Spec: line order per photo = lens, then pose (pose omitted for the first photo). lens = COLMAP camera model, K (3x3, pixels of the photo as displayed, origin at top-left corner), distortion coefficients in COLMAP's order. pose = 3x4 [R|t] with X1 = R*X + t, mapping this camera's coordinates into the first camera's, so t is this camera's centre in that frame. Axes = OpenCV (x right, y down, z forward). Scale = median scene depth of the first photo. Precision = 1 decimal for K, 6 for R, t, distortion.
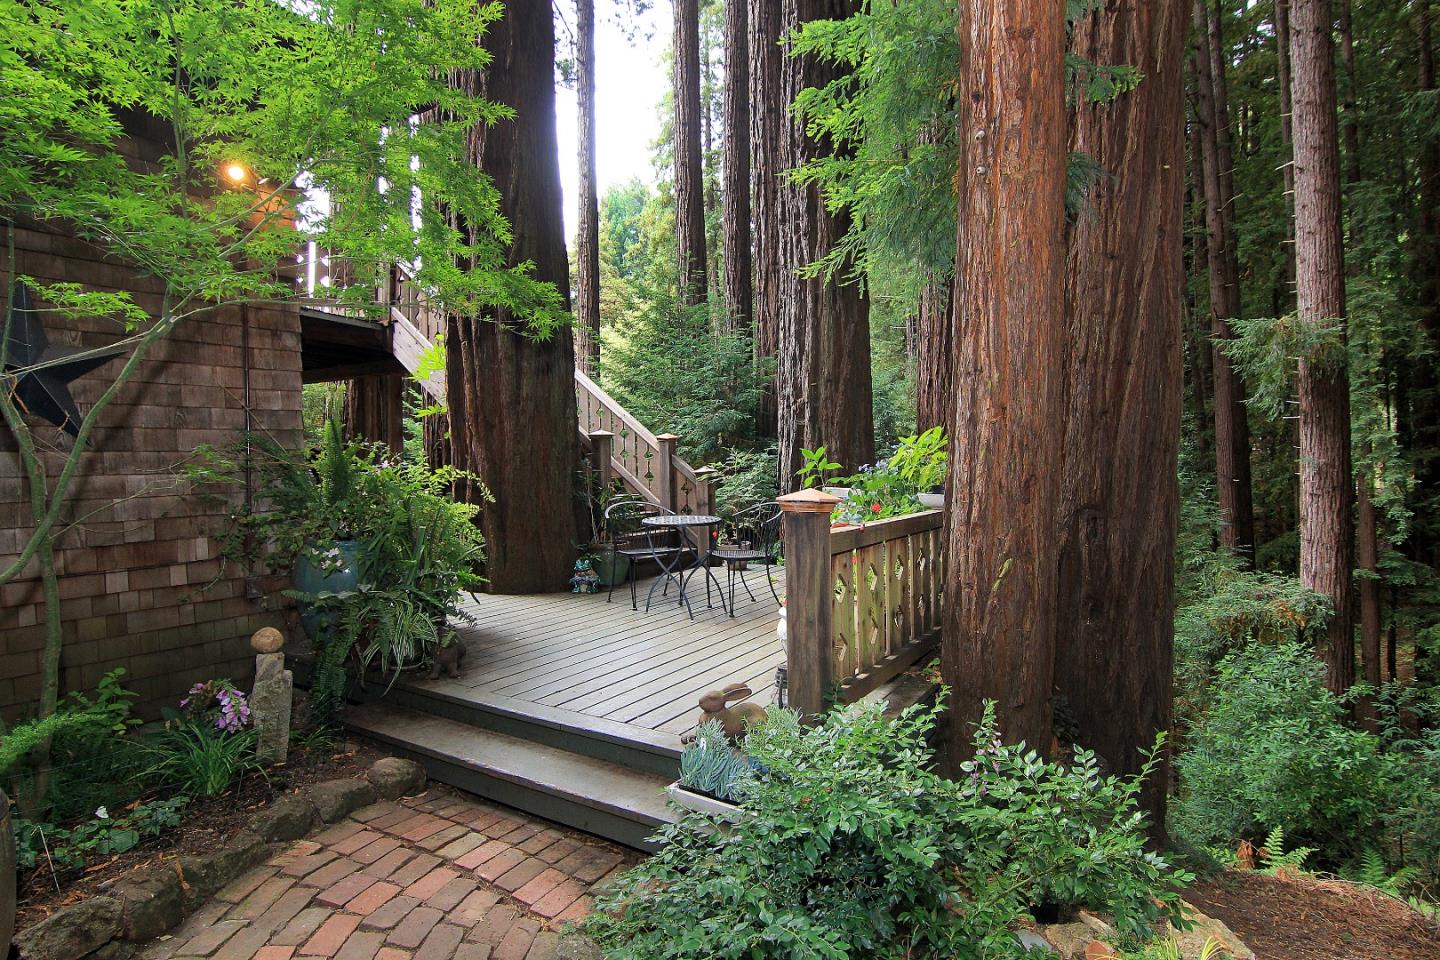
lens RADIAL K [[772.8, 0, 726.4], [0, 772.8, 461.1], [0, 0, 1]] dist [-0.020007, -0.002319]
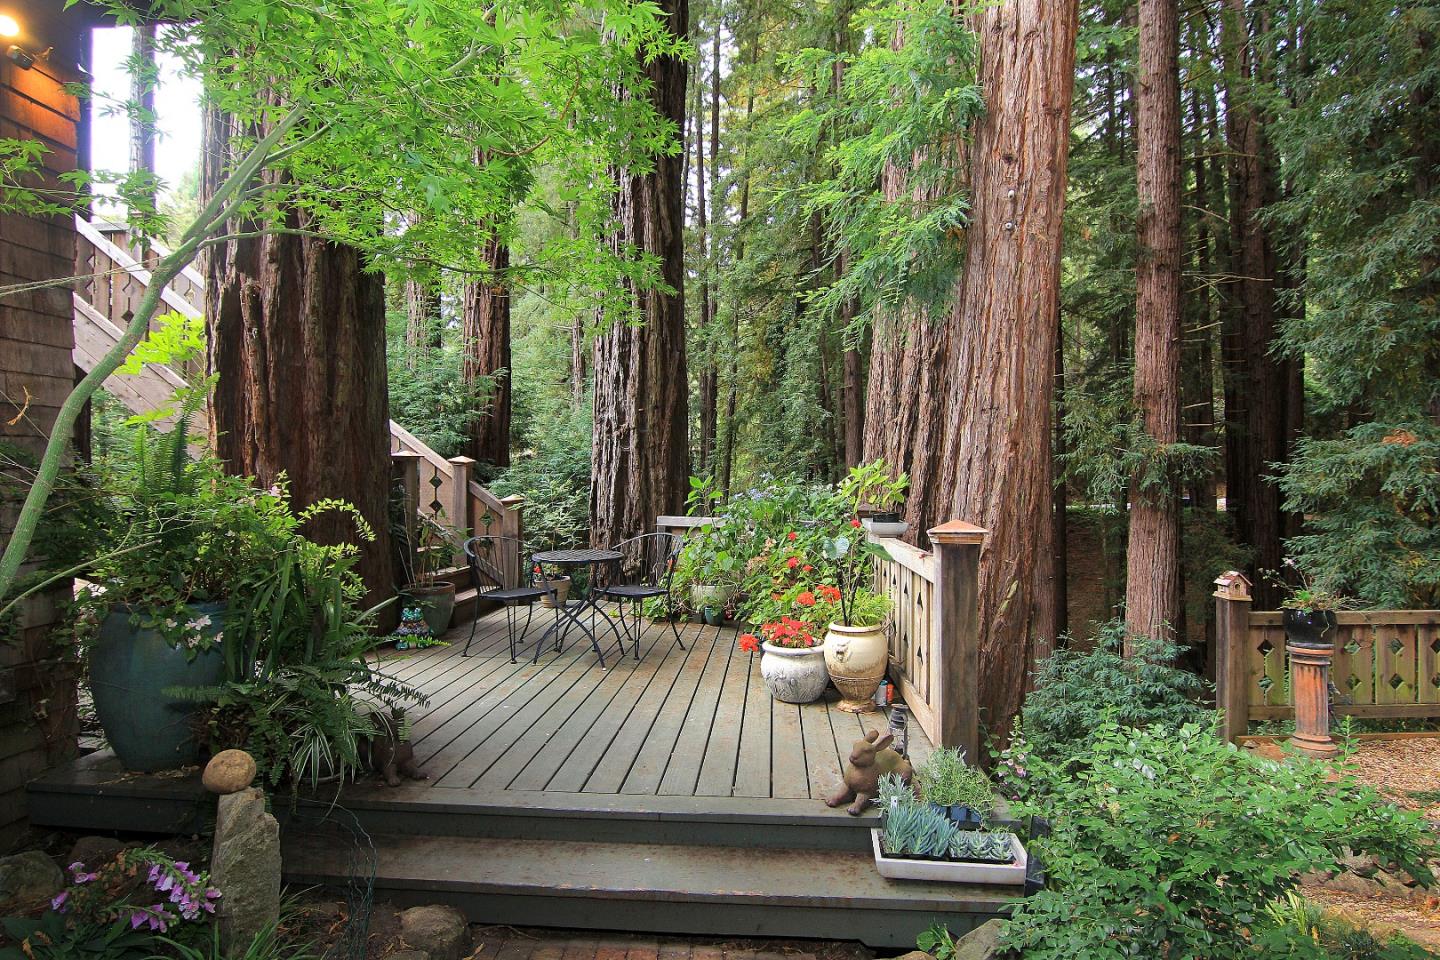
lens RADIAL K [[754.3, 0, 714.5], [0, 754.3, 477.3], [0, 0, 1]] dist [-0.031498, 0.001547]
pose [[0.877793, 0.014242, 0.478829, -0.495434], [-0.007017, 0.999833, -0.016874, 0.000156], [-0.478989, 0.011452, 0.877746, 0.248016]]
